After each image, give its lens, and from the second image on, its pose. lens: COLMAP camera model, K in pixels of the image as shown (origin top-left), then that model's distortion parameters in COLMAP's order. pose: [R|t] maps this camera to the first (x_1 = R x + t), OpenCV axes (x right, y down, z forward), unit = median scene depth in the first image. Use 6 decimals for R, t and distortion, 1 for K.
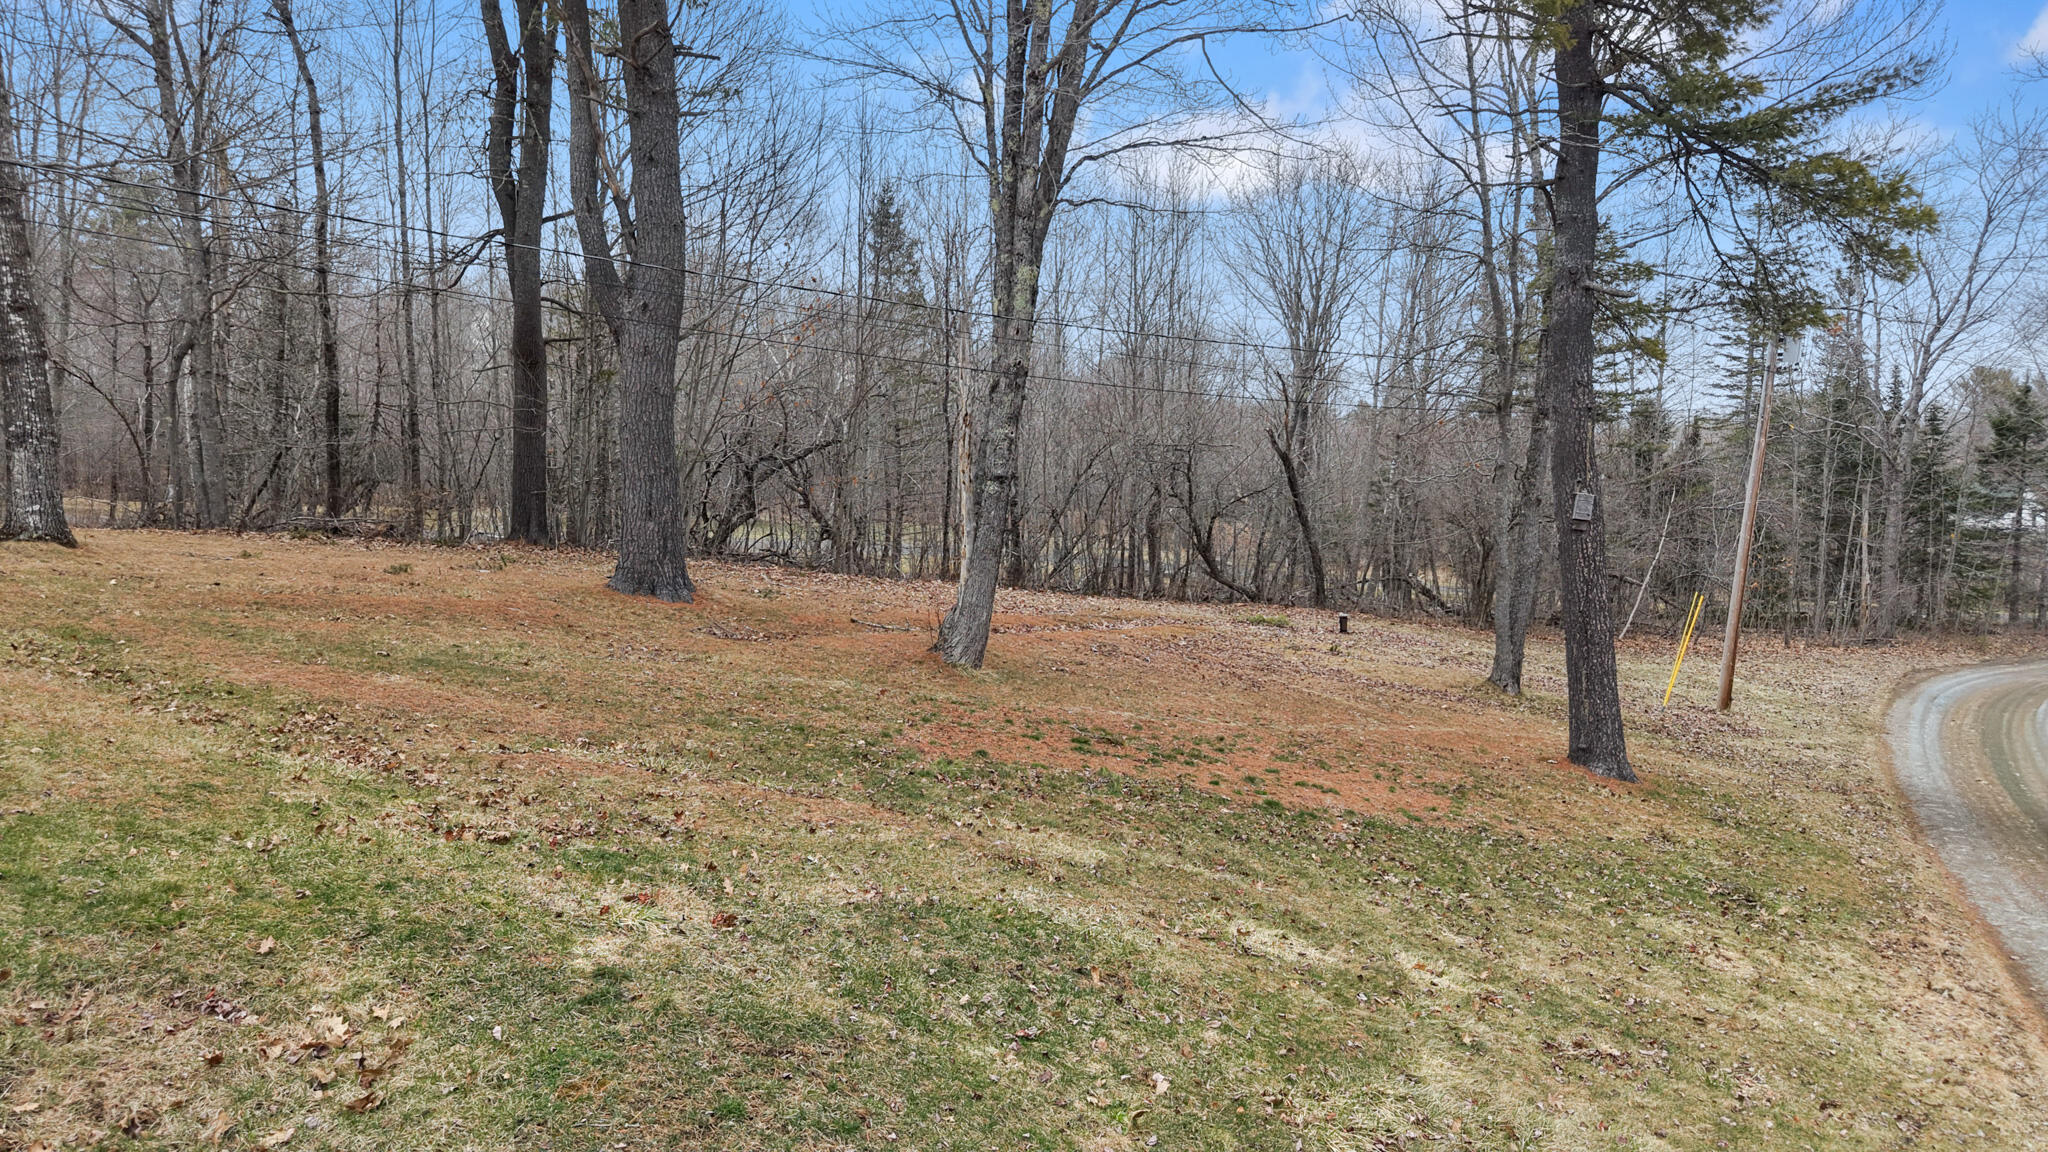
lens RADIAL K [[1384.8, 0, 1023.8], [0, 1384.8, 576.6], [0, 0, 1]] dist [-0.004240, -0.001017]
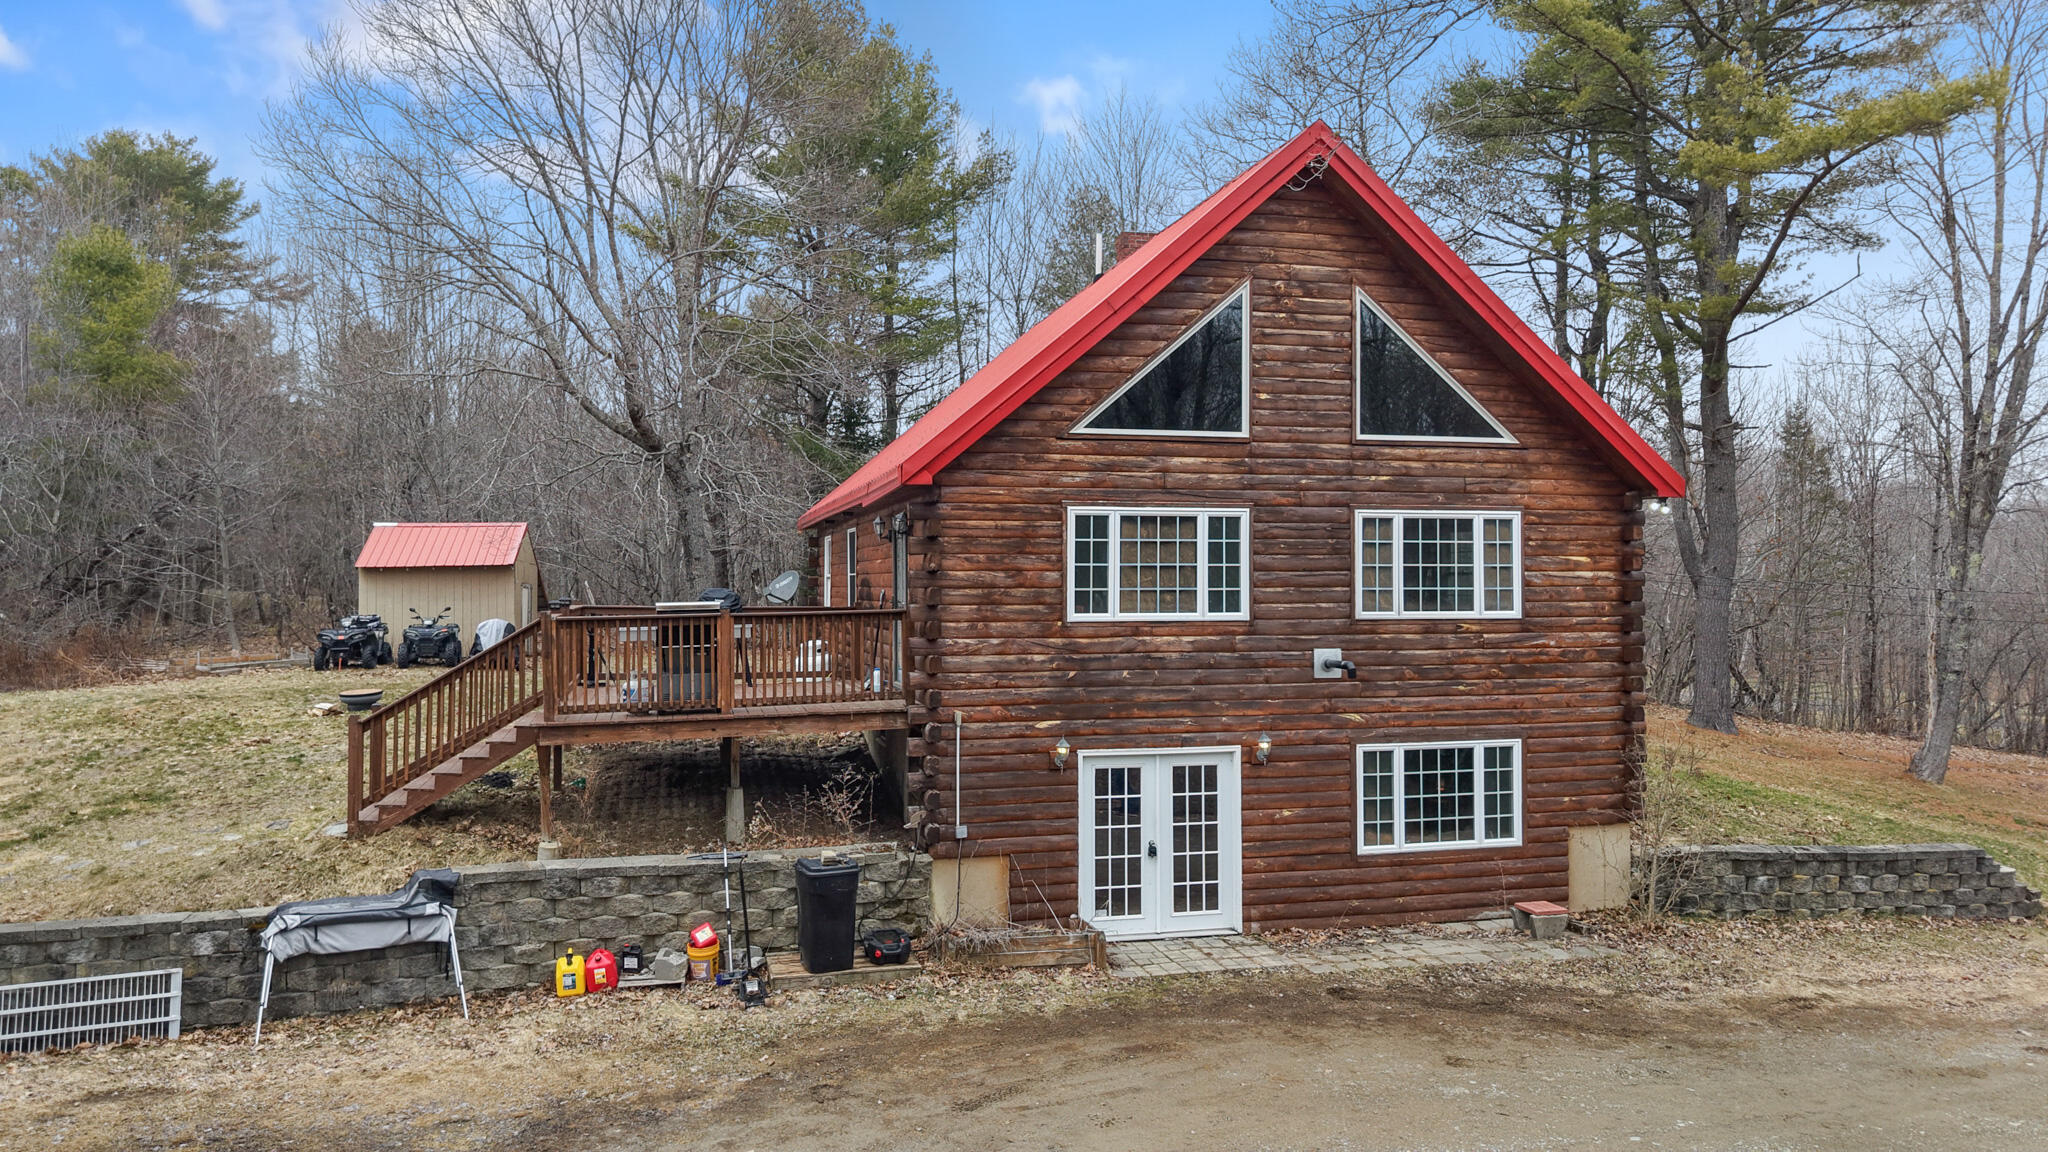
lens RADIAL K [[1384.8, 0, 1023.2], [0, 1384.8, 572.6], [0, 0, 1]] dist [-0.004240, -0.001017]
pose [[0.843958, -0.007757, -0.536354, -0.070485], [-0.048814, 0.994636, -0.091194, 0.018055], [0.534184, 0.103146, 0.839052, -1.006342]]
